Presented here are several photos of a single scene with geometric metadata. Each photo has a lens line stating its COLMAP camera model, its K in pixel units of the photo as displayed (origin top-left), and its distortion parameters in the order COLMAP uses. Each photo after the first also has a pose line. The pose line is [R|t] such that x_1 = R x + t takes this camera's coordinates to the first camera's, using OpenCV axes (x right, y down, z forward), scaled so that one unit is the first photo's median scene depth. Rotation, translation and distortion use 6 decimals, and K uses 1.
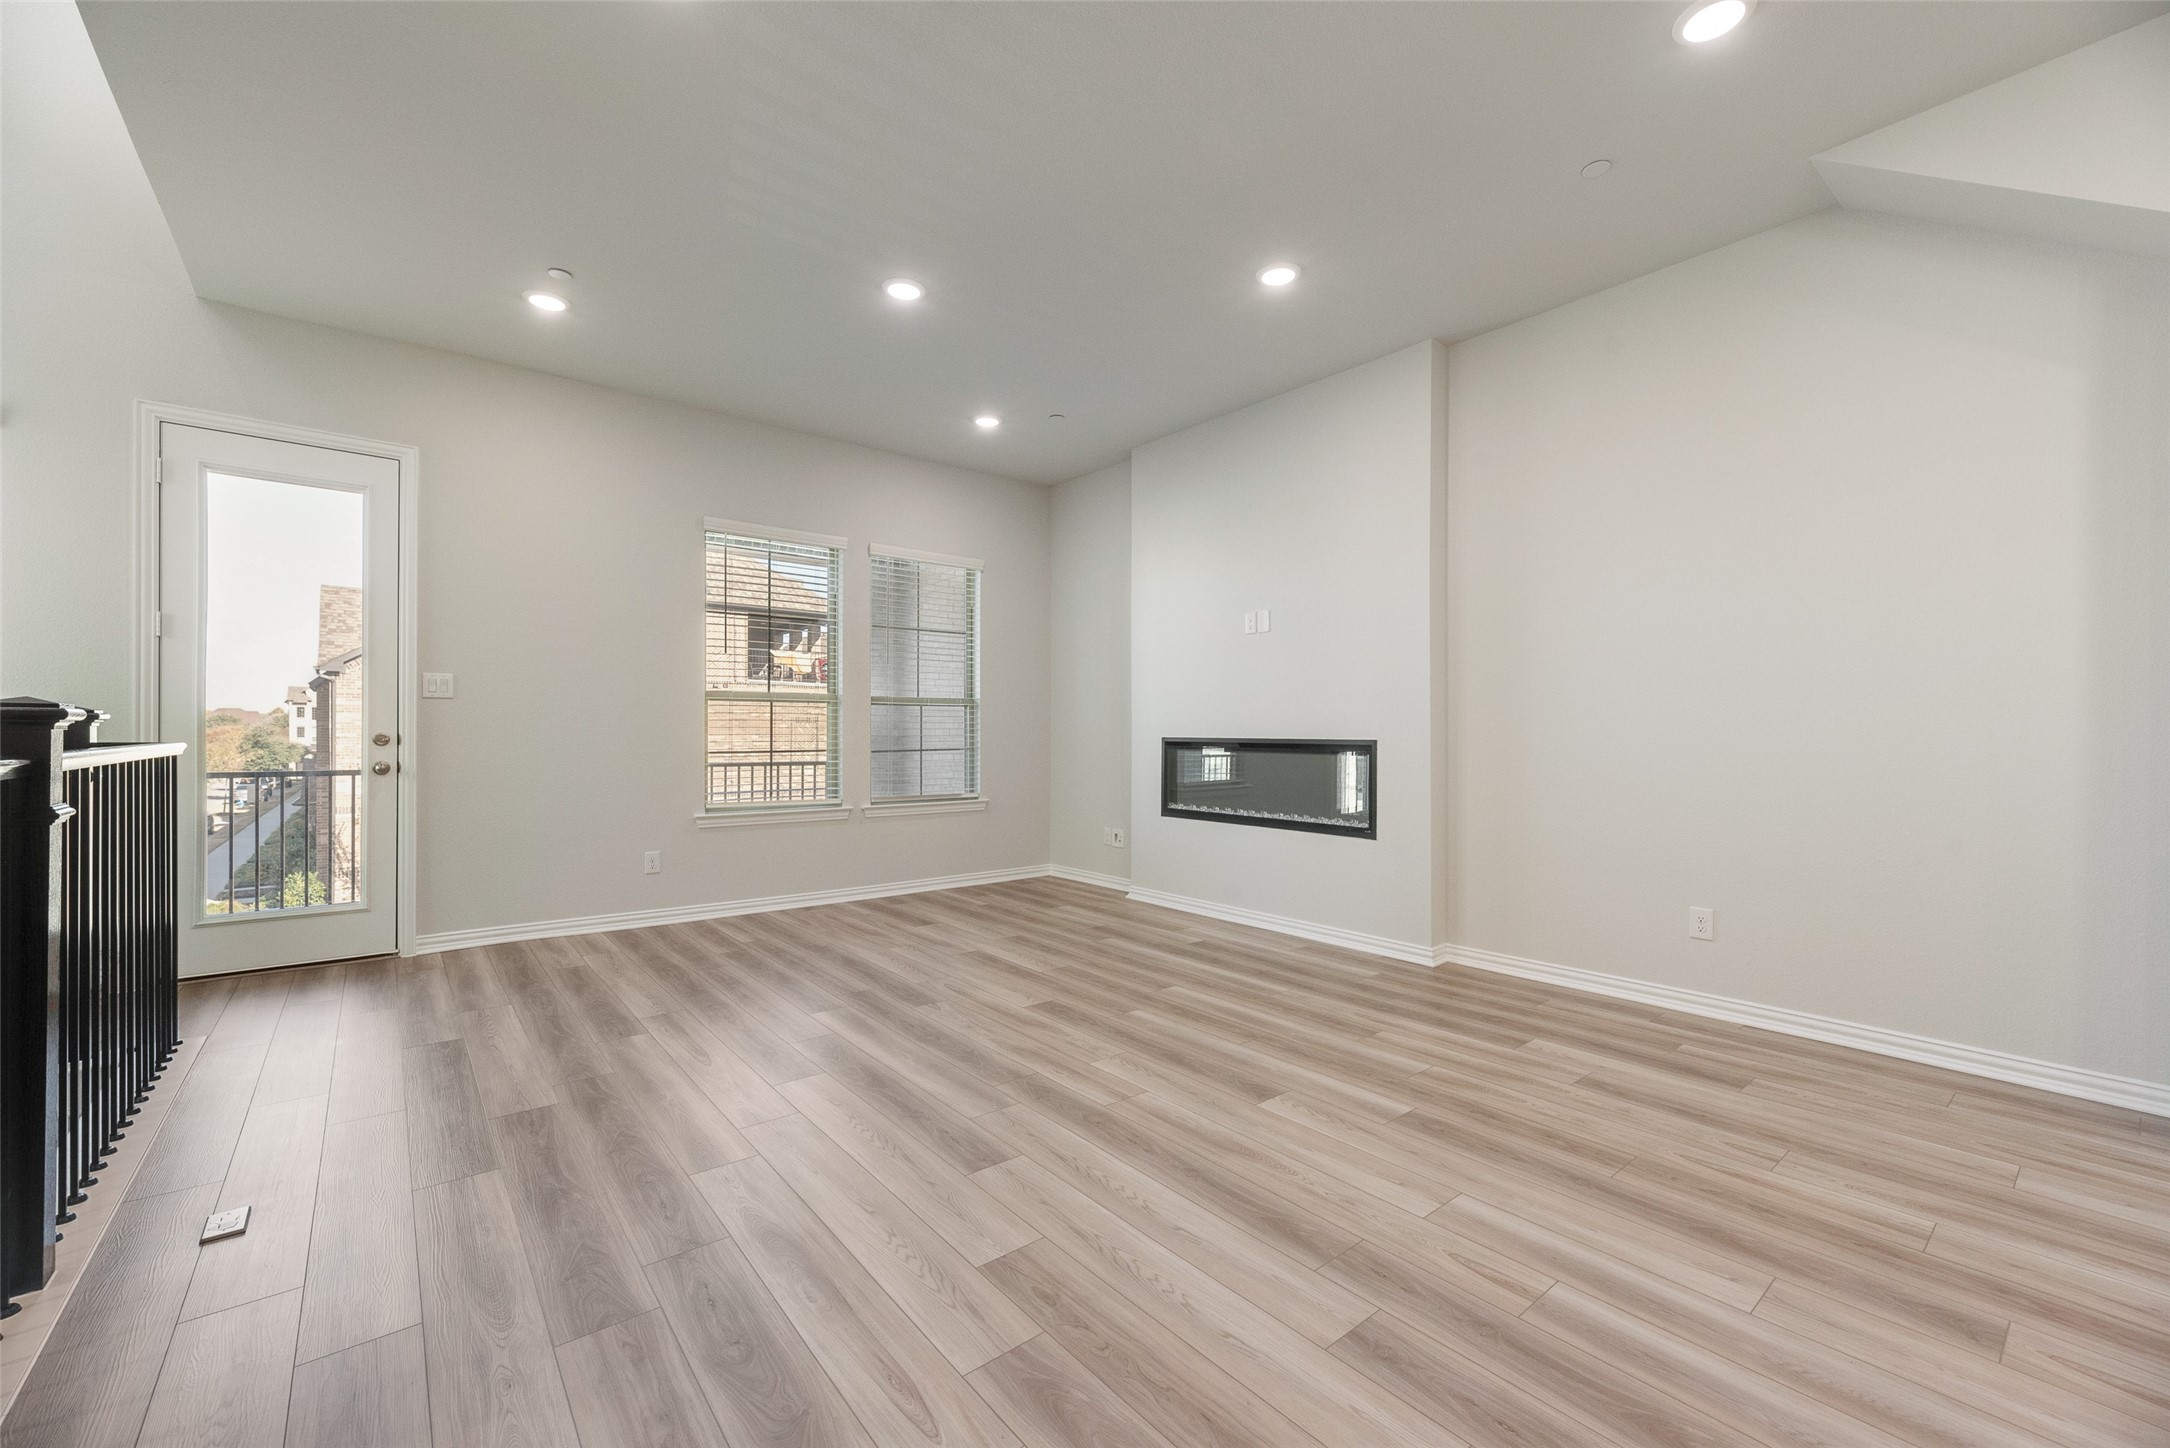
lens RADIAL K [[861.0, 0, 1077.2], [0, 861.0, 736.3], [0, 0, 1]] dist [0.001054, -0.000232]
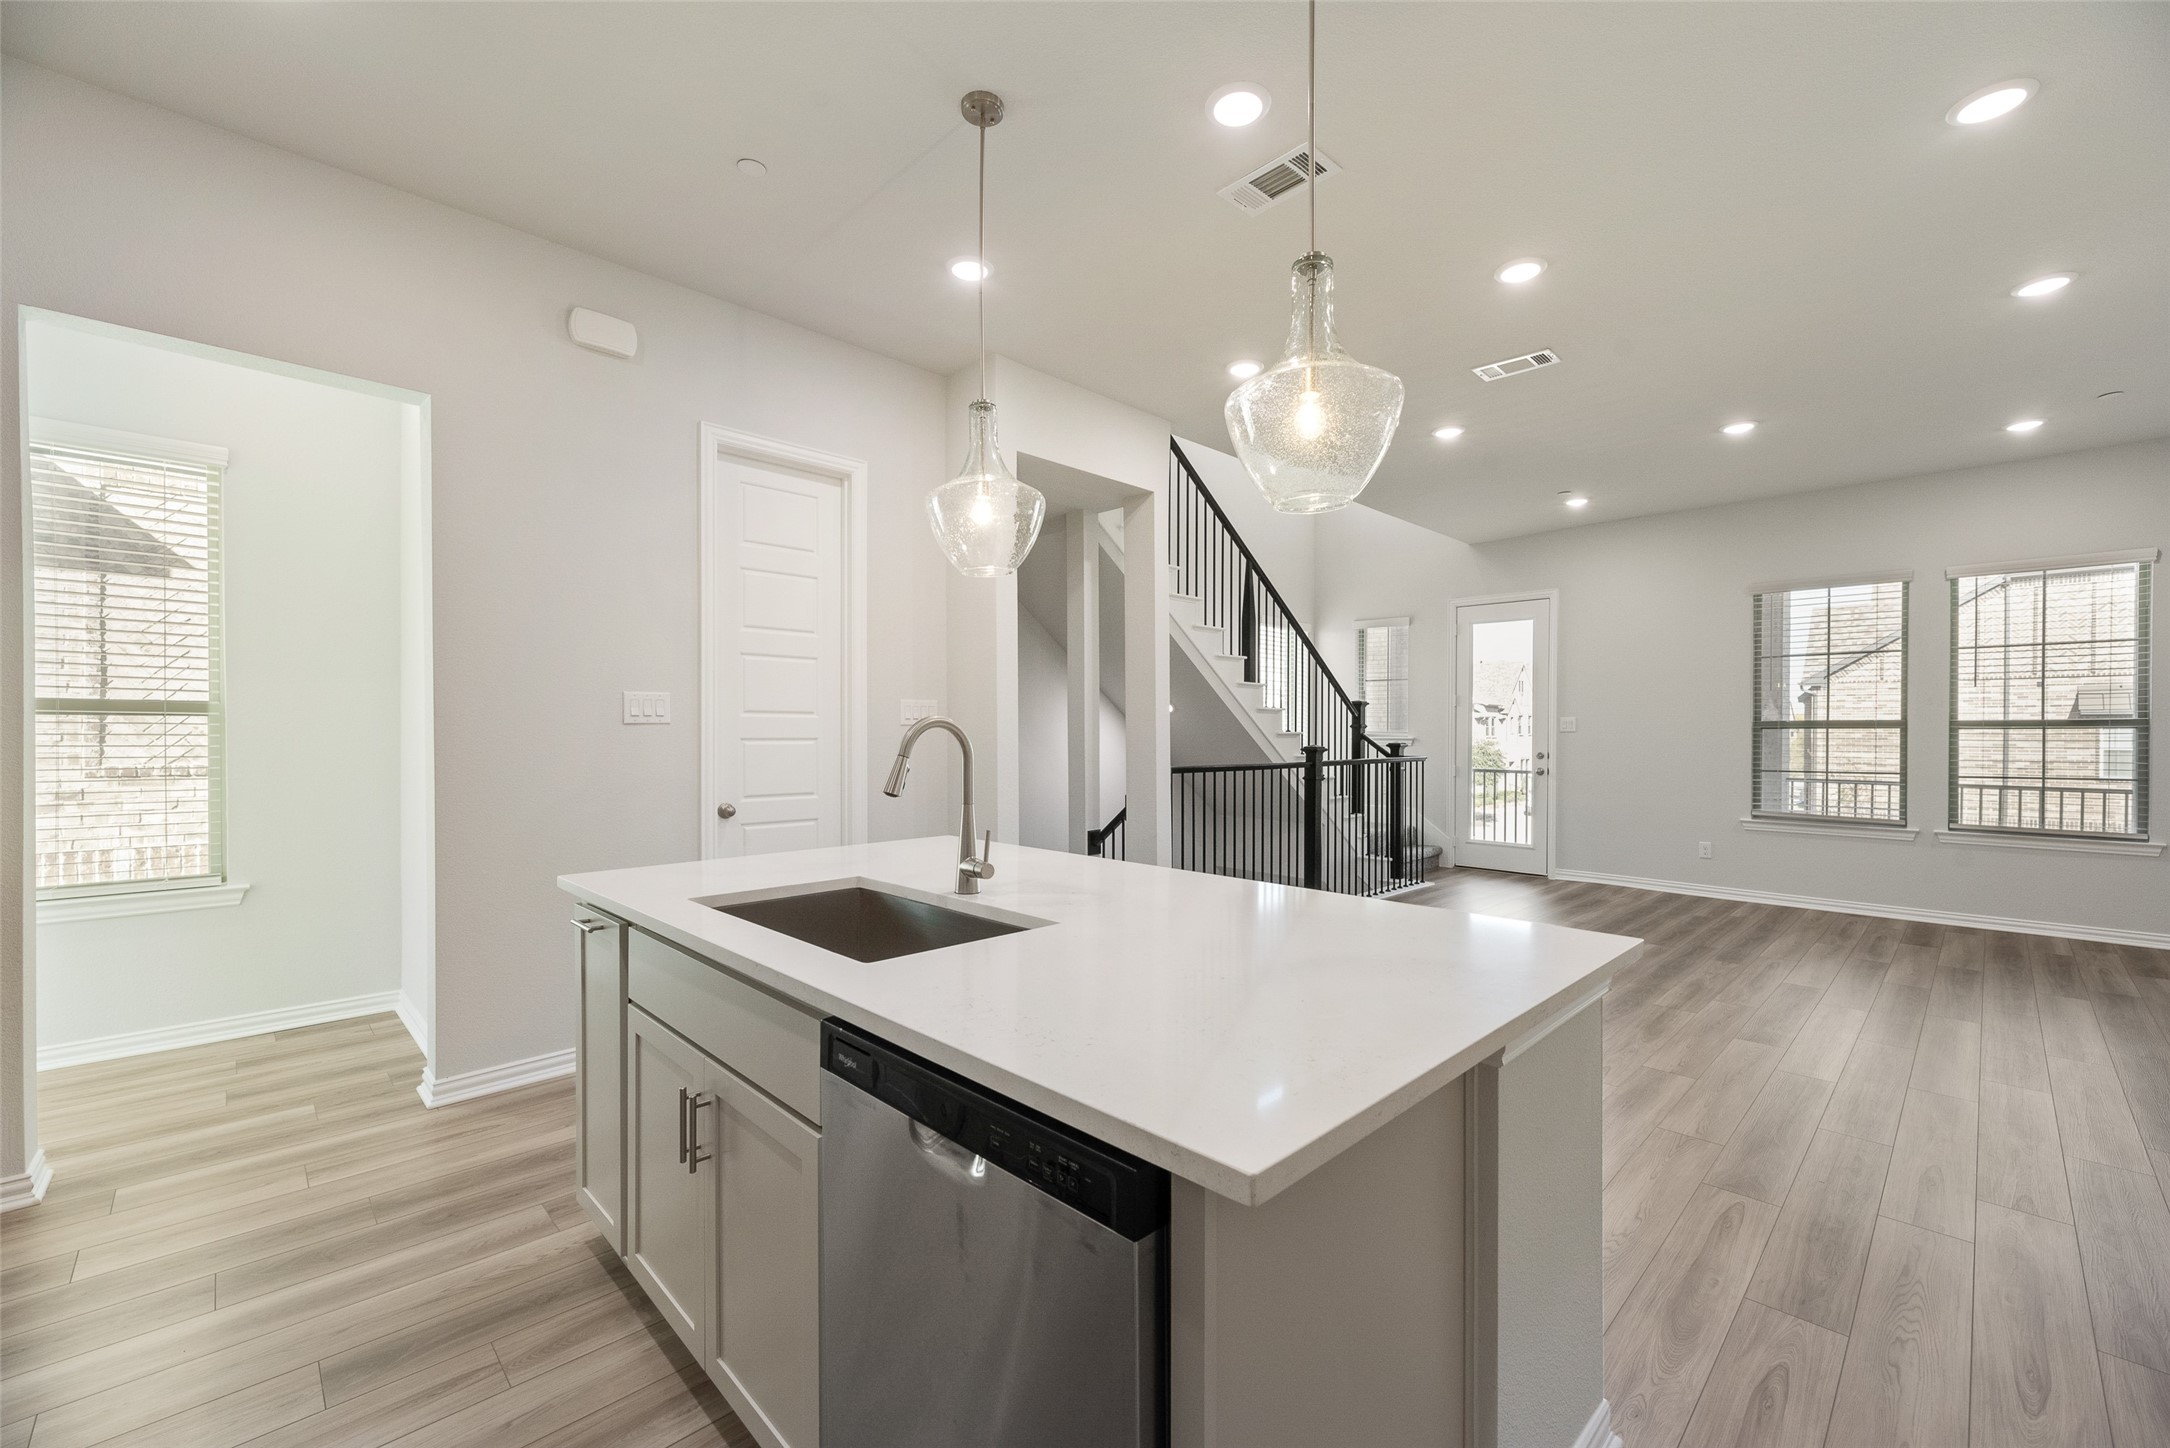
lens RADIAL K [[861.0, 0, 1090.5], [0, 861.0, 735.1], [0, 0, 1]] dist [0.001054, -0.000232]
pose [[0.084534, -0.002623, -0.996417, 0.674549], [-0.005184, 0.999982, -0.003073, -0.021271], [0.996407, 0.005425, 0.084519, -0.066564]]
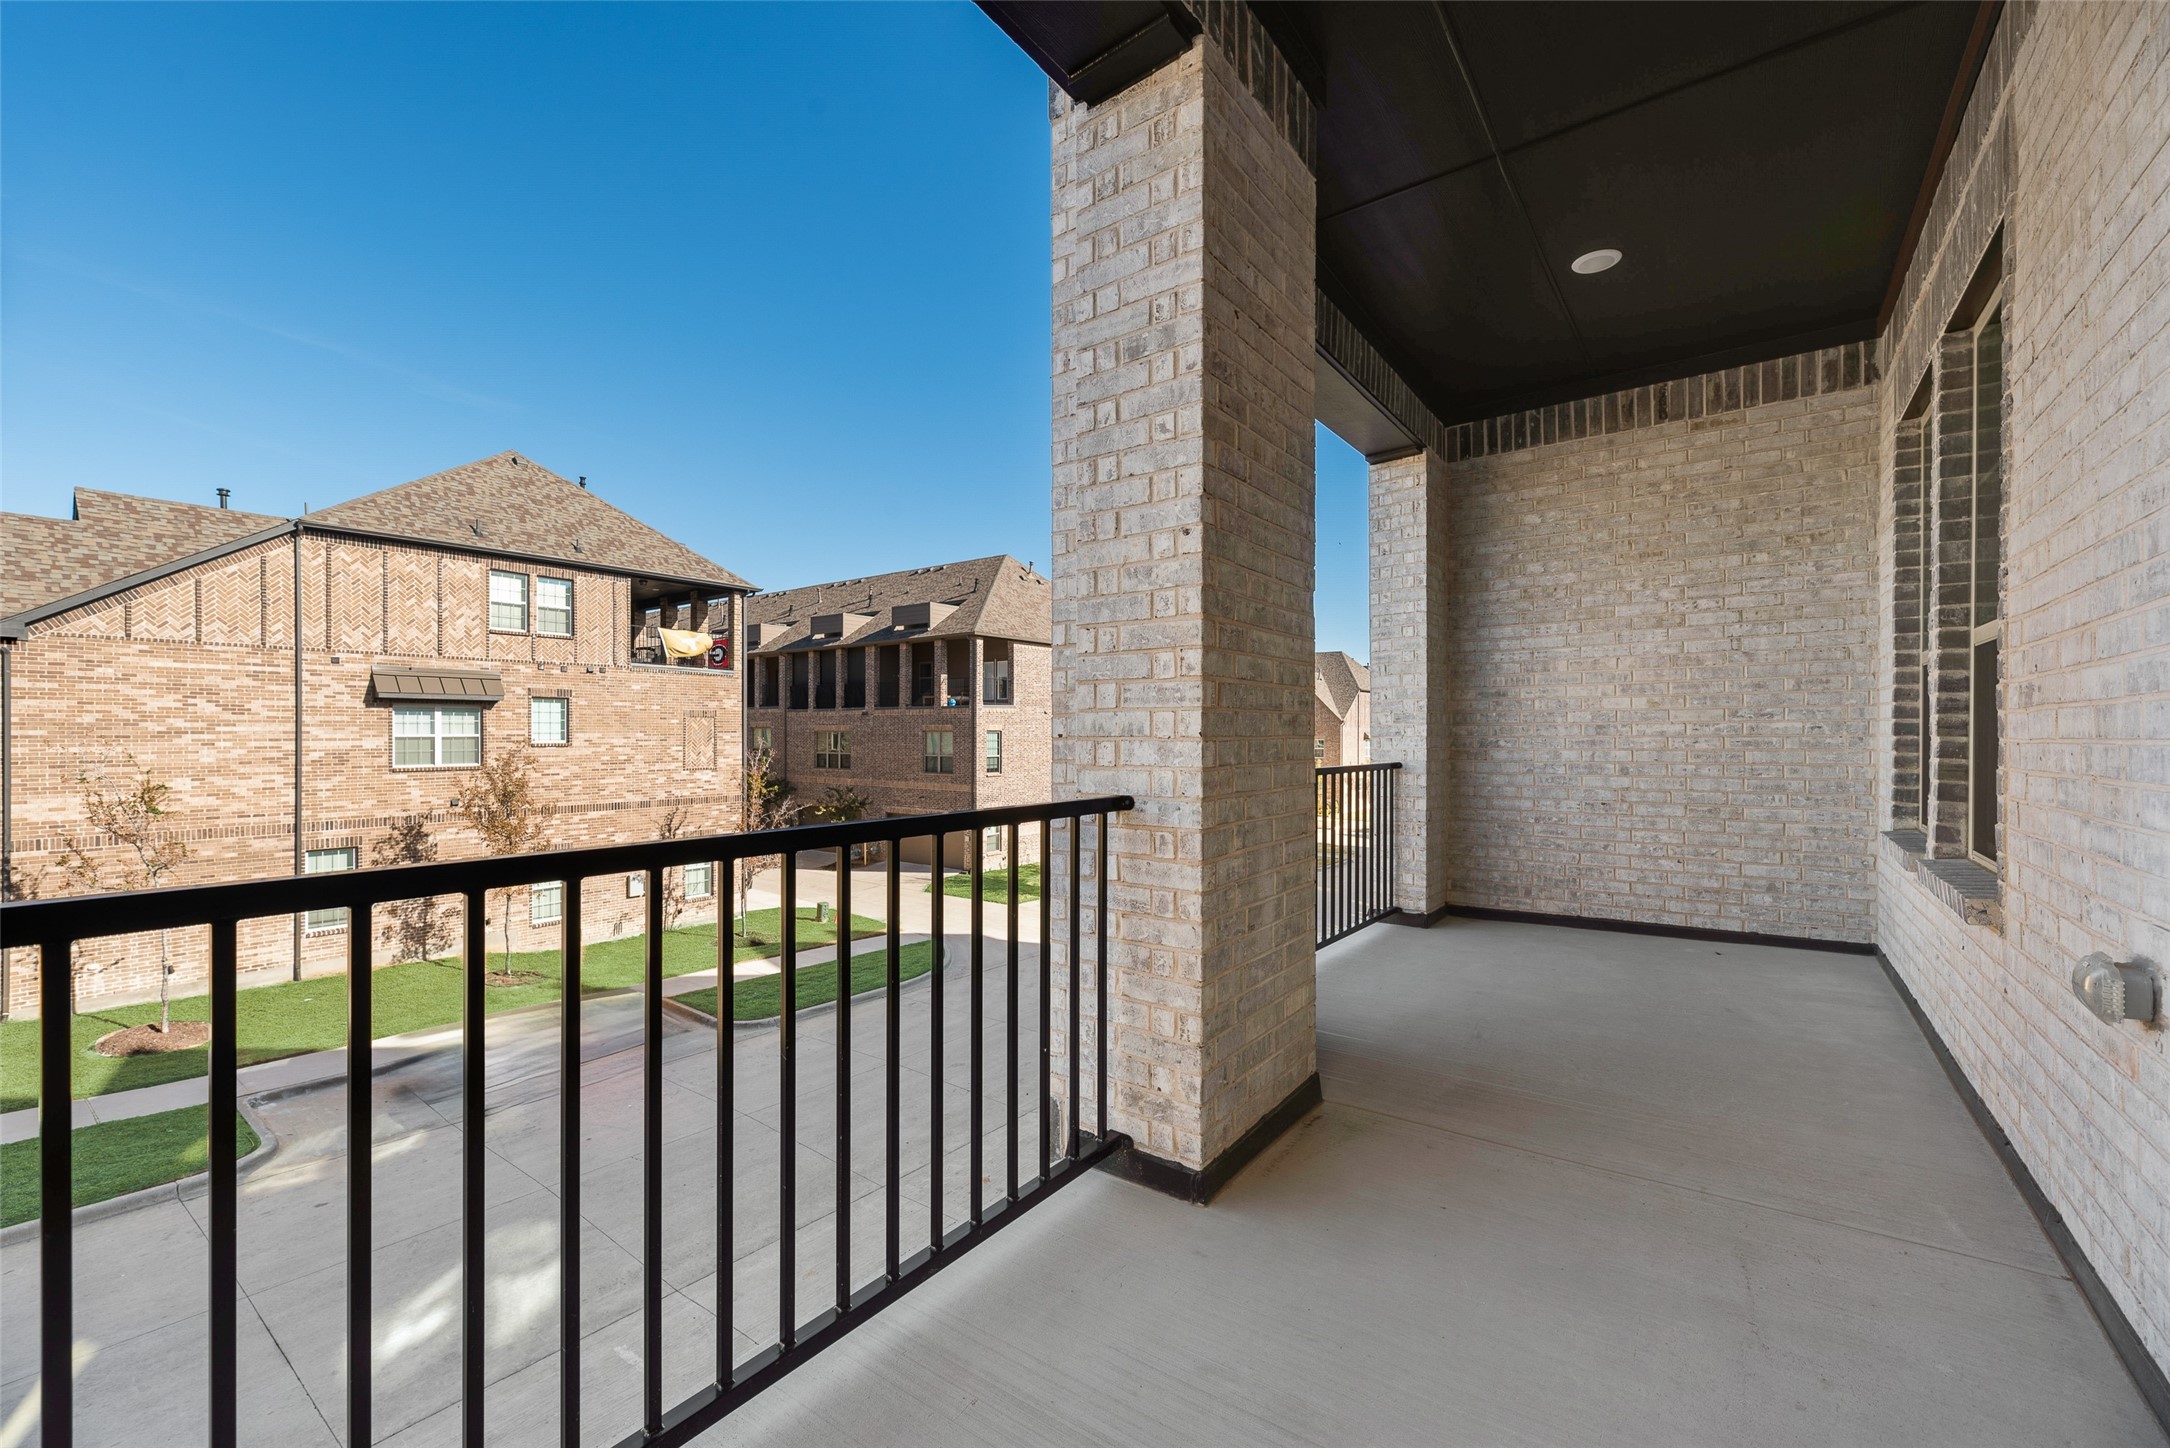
lens RADIAL K [[861.0, 0, 1090.5], [0, 861.0, 731.1], [0, 0, 1]] dist [0.001054, -0.000232]
pose [[0.969005, -0.003655, 0.247013, -0.971828], [0.004604, 0.999984, -0.003264, 0.010786], [-0.246997, 0.004300, 0.969007, 0.686370]]
